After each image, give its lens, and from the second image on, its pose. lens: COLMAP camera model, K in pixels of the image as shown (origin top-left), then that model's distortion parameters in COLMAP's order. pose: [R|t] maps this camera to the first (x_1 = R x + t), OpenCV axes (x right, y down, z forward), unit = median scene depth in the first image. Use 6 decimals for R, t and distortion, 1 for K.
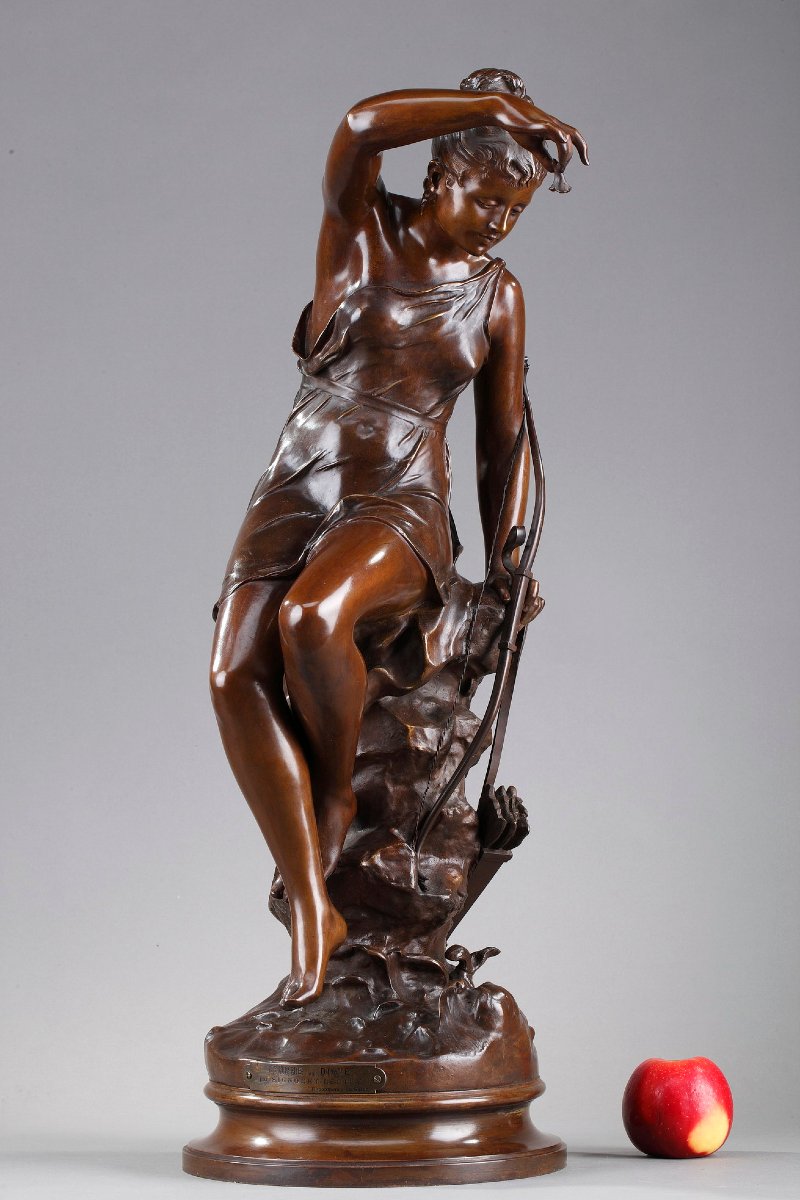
lens RADIAL K [[3668.5, 0, 400.0], [0, 3668.5, 600.0], [0, 0, 1]] dist [-0.067310, 1.278985]
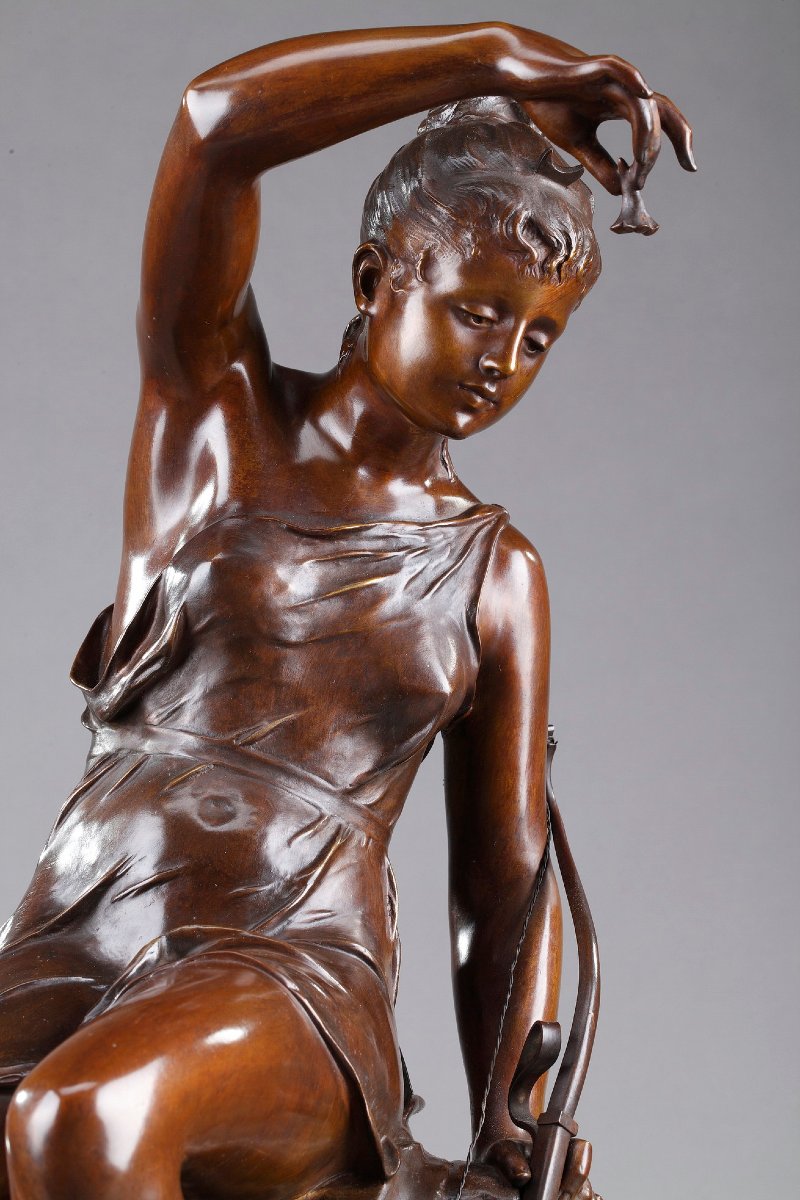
lens RADIAL K [[3668.5, 0, 400.0], [0, 3668.5, 600.0], [0, 0, 1]] dist [-0.067310, 1.278985]
pose [[0.999665, 0.006037, 0.025171, 0.001876], [0.003068, 0.937942, -0.346779, 0.091074], [-0.025702, 0.346740, 0.937609, 0.548790]]
